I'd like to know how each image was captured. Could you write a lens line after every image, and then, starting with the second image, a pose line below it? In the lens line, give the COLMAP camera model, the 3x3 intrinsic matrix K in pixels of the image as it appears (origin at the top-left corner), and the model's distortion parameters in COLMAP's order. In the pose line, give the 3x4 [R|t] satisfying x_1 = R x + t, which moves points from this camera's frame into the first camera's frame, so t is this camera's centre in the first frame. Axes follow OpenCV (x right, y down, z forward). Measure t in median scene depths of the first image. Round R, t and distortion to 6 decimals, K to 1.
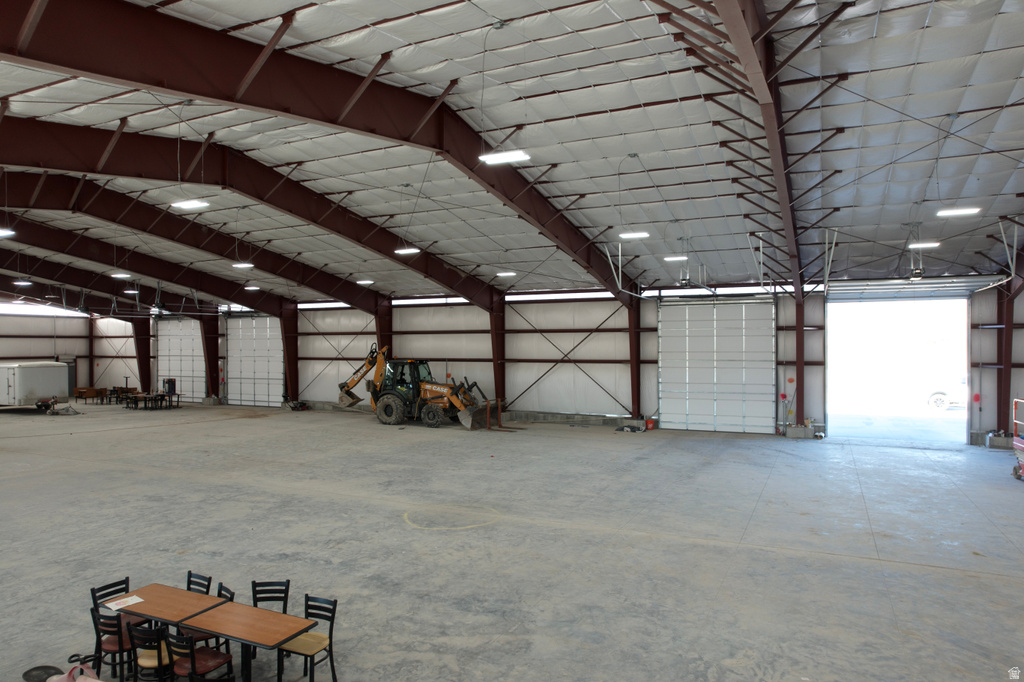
lens RADIAL K [[657.3, 0, 509.8], [0, 657.3, 345.8], [0, 0, 1]] dist [-0.076888, 0.072969]
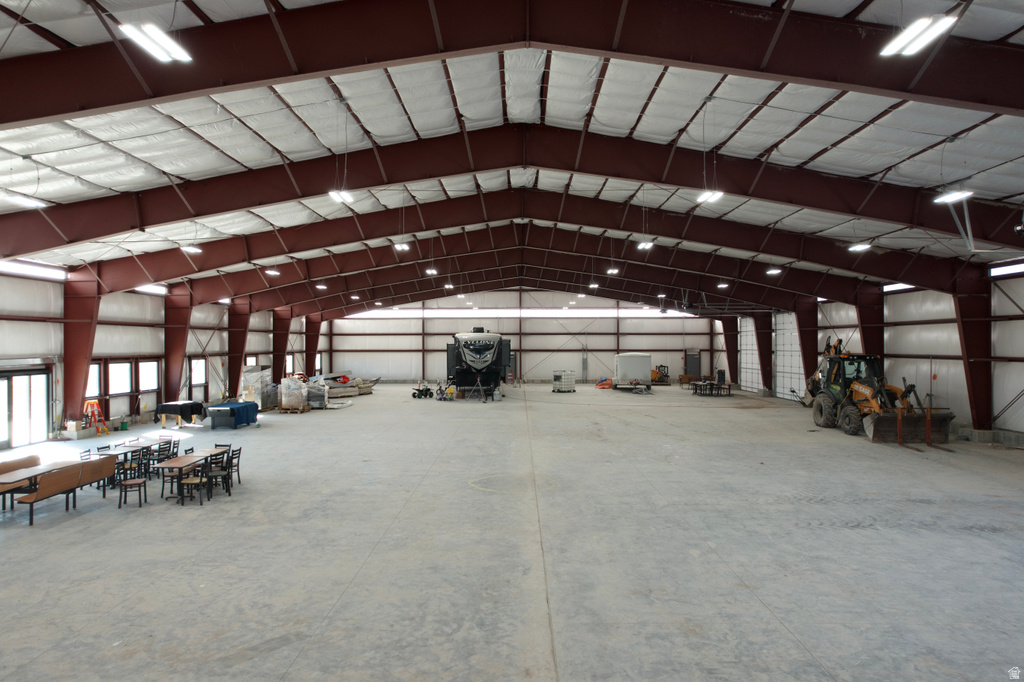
lens RADIAL K [[657.3, 0, 509.8], [0, 657.3, 345.8], [0, 0, 1]] dist [-0.076888, 0.072969]
pose [[0.423165, 0.004631, -0.906041, 1.389476], [-0.002131, 0.999989, 0.004116, 0.021566], [0.906050, 0.000189, 0.423170, 0.744472]]
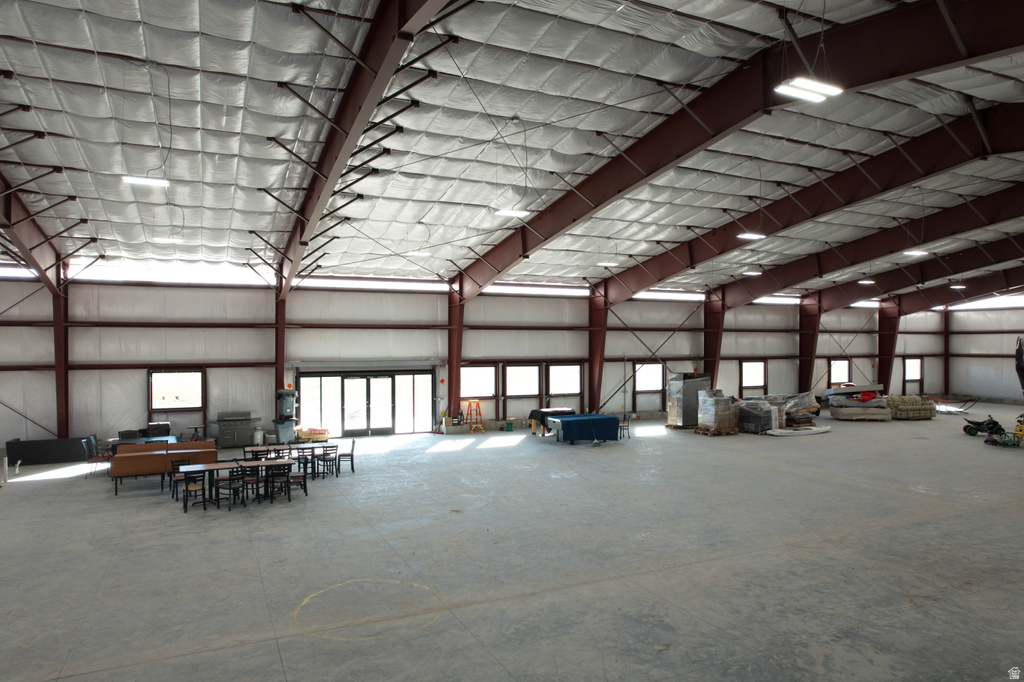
lens RADIAL K [[660.0, 0, 505.8], [0, 660.0, 345.2], [0, 0, 1]] dist [-0.087343, 0.076097]
pose [[-0.630641, 0.006597, -0.776047, 0.475579], [0.000350, 0.999966, 0.008217, -0.006807], [0.776075, 0.004910, -0.630622, 2.211292]]
